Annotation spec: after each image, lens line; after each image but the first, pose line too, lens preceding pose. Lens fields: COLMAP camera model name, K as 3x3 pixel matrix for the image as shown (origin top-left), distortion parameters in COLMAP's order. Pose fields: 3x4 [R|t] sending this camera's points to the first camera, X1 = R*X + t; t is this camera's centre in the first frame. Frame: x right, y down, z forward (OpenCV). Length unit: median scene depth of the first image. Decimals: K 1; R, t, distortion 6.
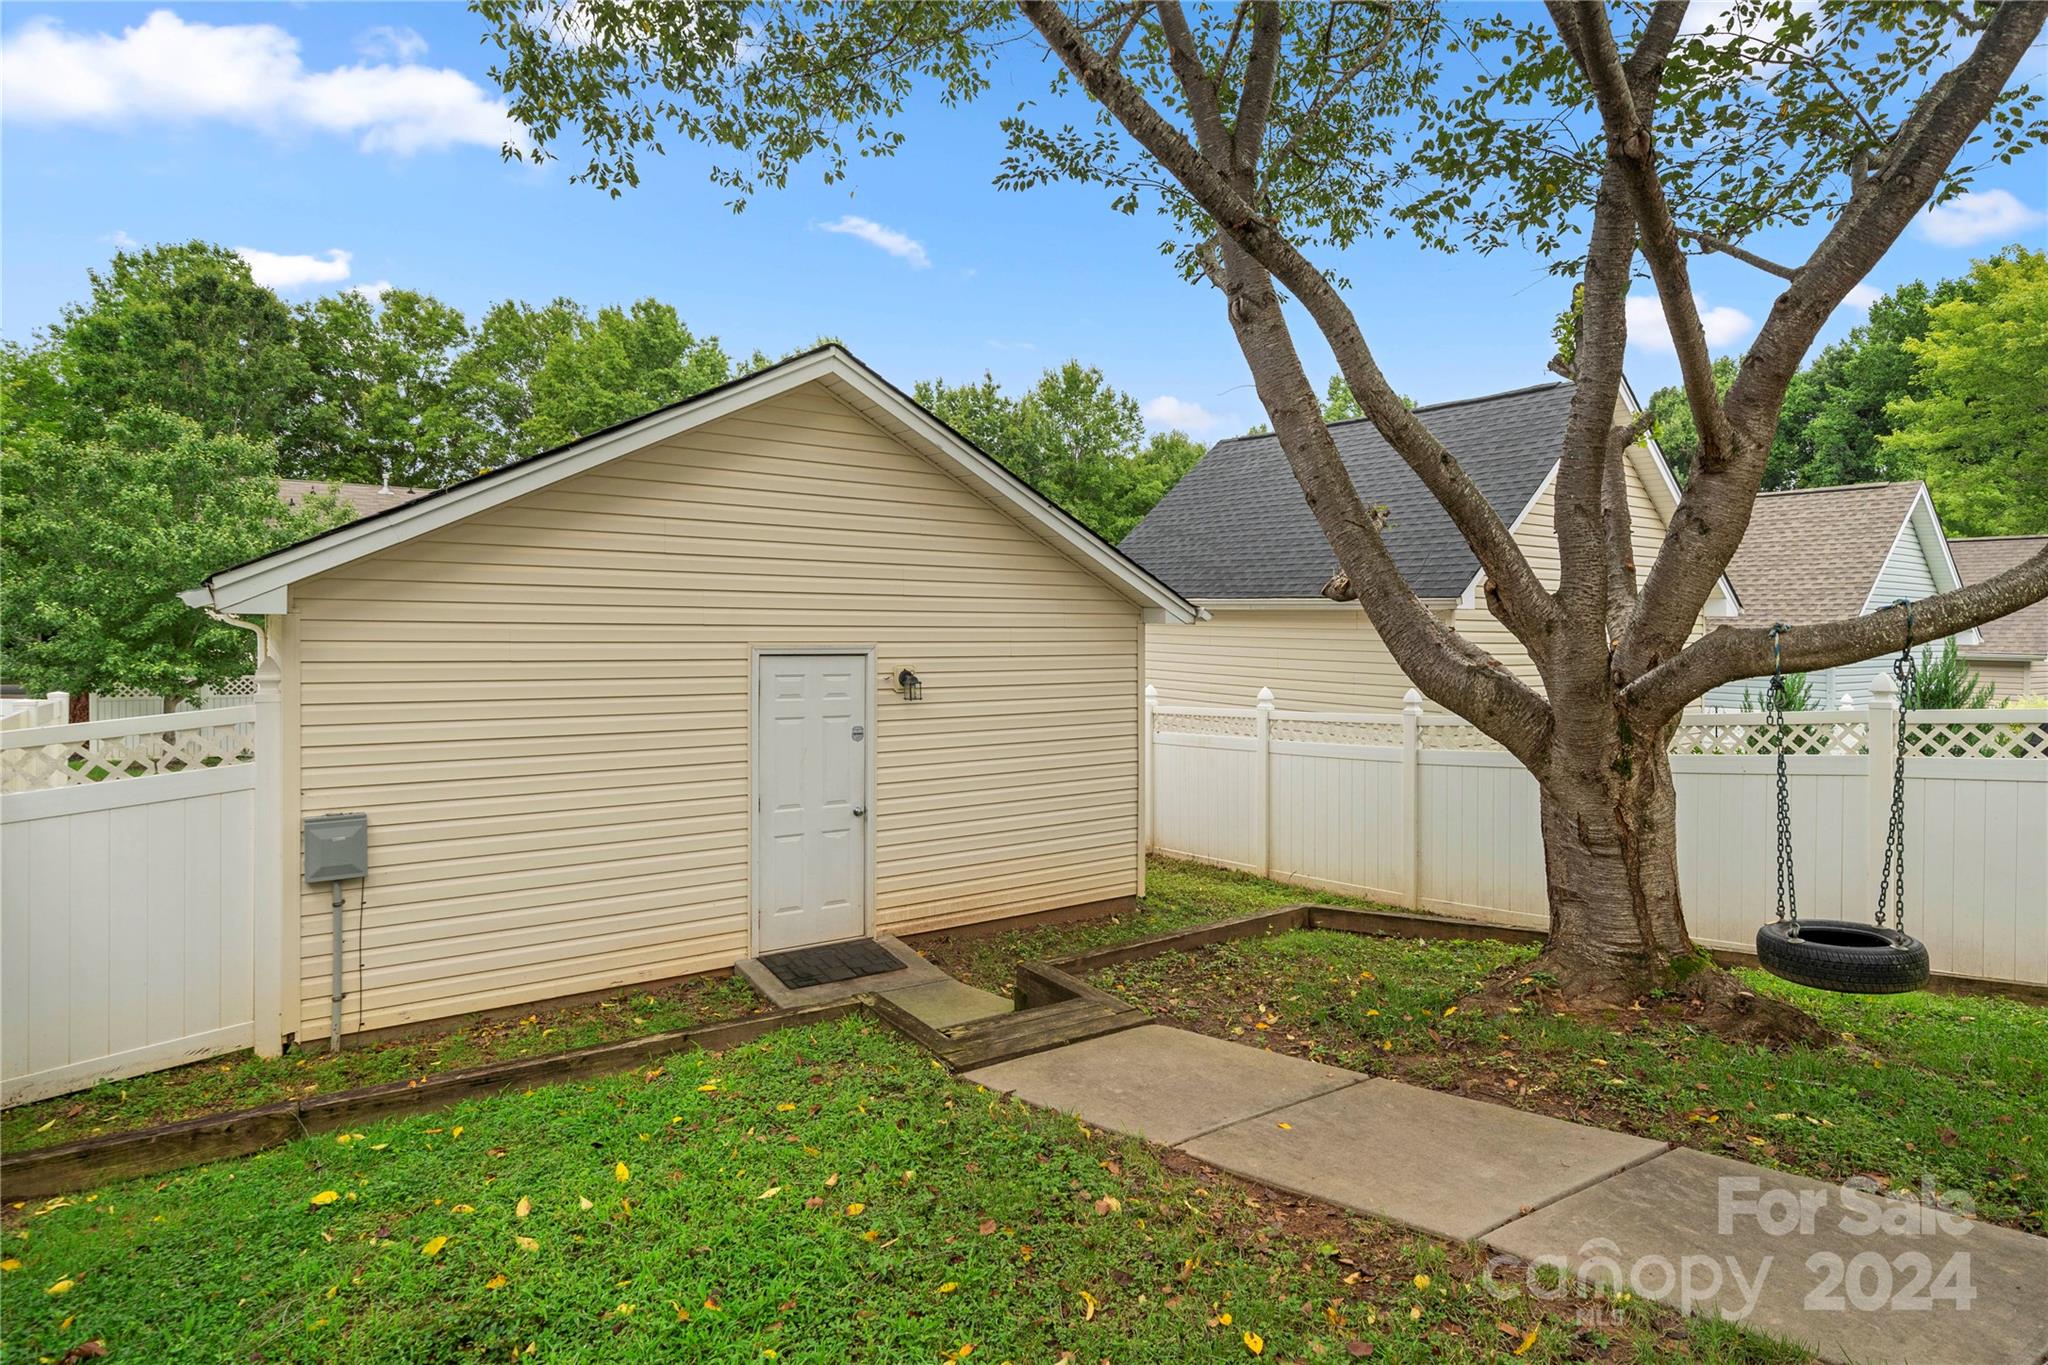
lens RADIAL K [[1073.1, 0, 1024.0], [0, 1073.1, 682.5], [0, 0, 1]] dist [-0.000749, -0.000270]
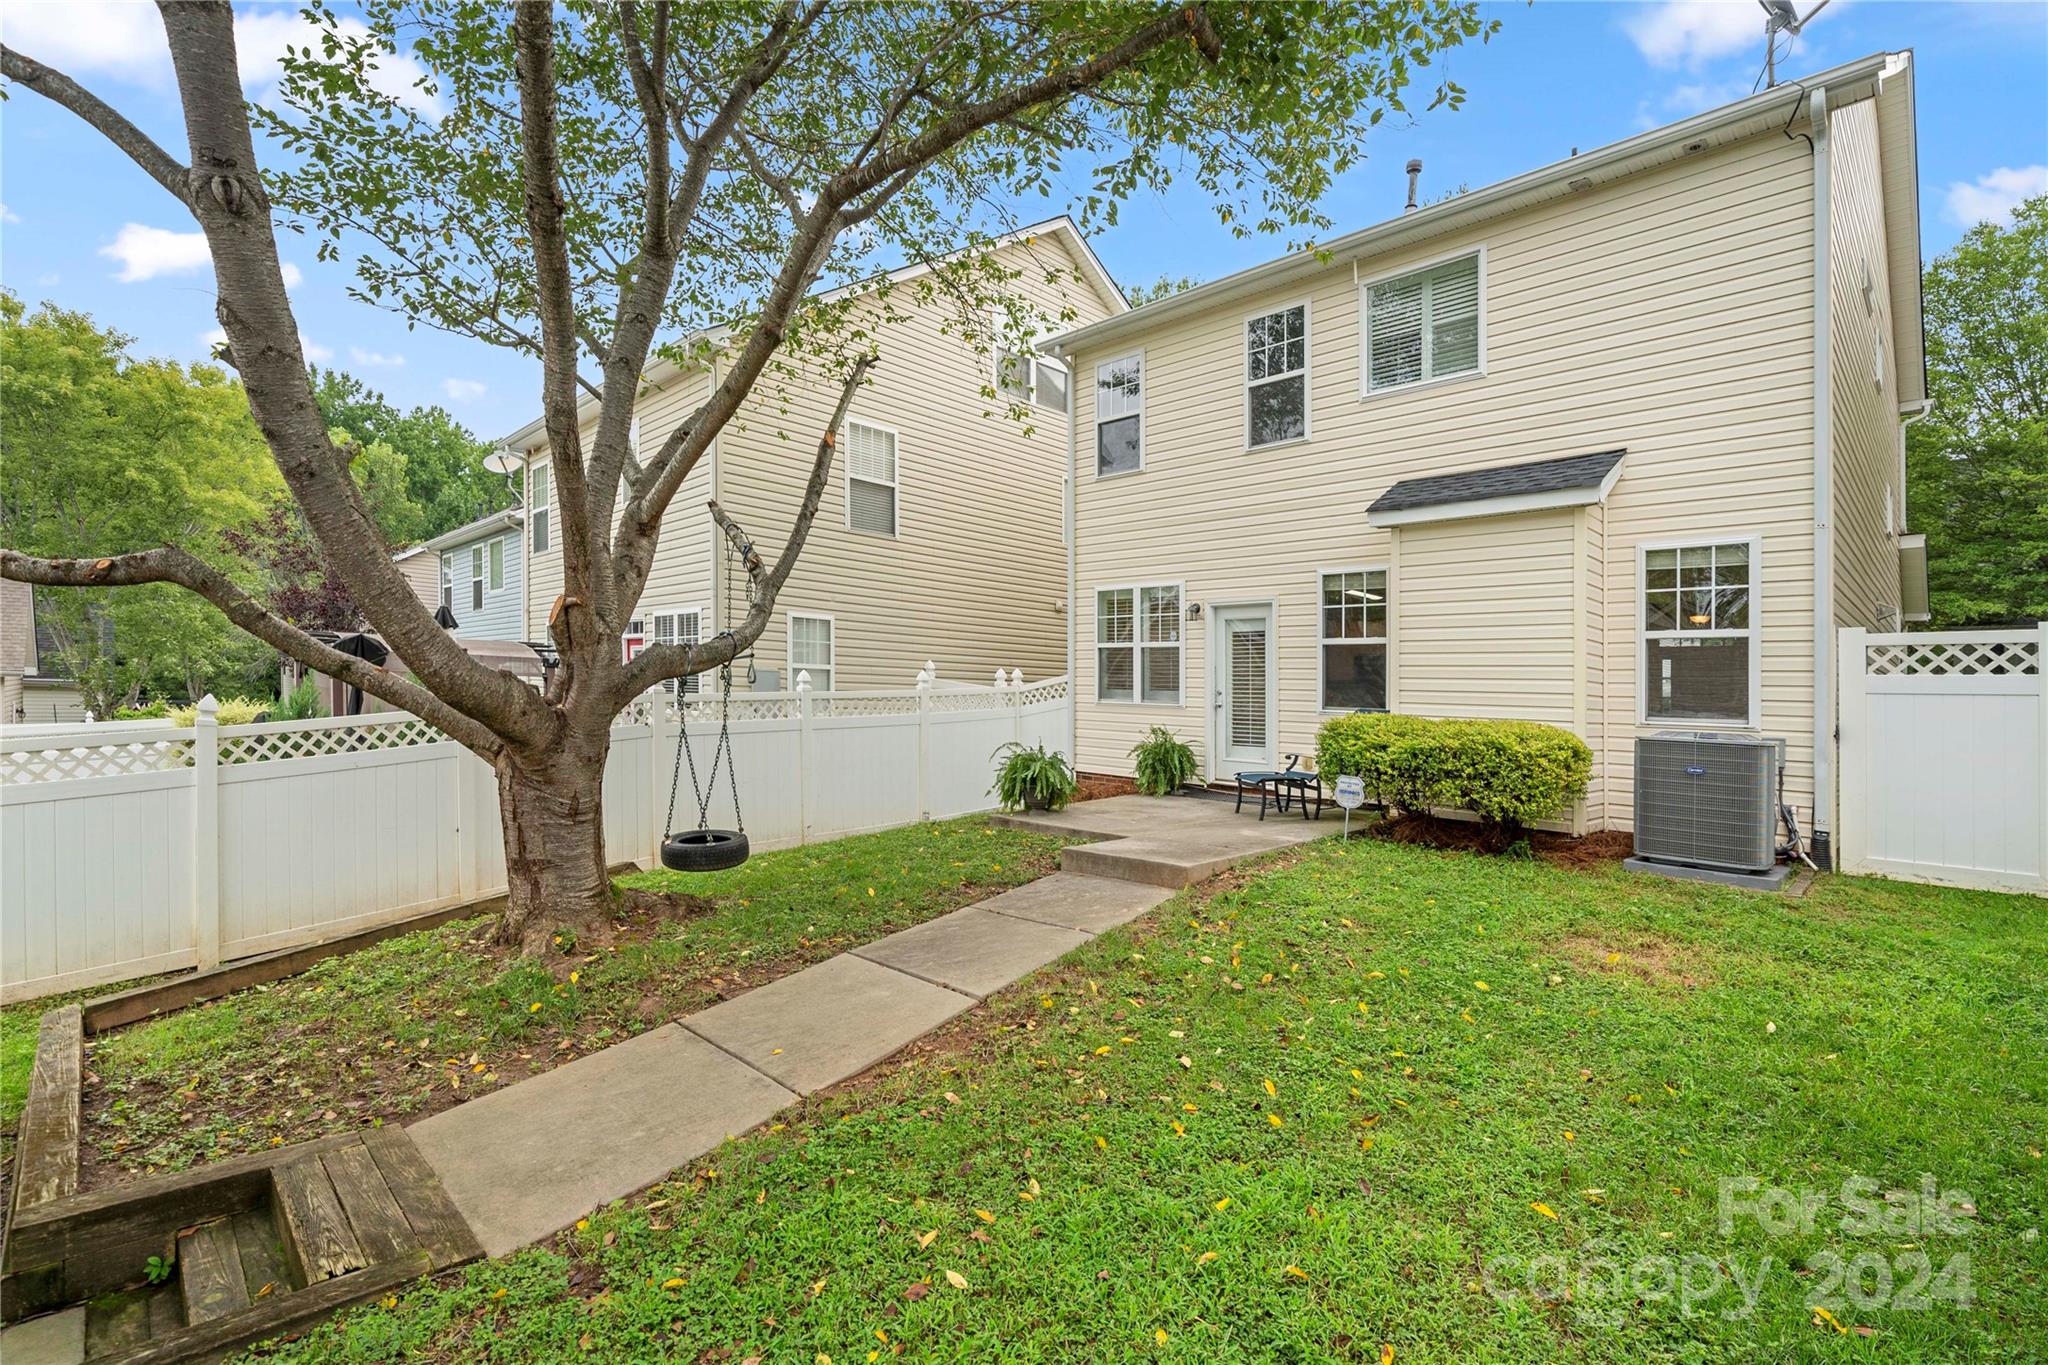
lens RADIAL K [[944.6, 0, 1024.0], [0, 944.6, 682.5], [0, 0, 1]] dist [0.000342, 0.000071]
pose [[-0.166745, 0.010065, 0.985949, -0.638585], [0.036826, 0.999314, -0.003973, 0.036062], [-0.985312, 0.035646, -0.167001, 0.743235]]
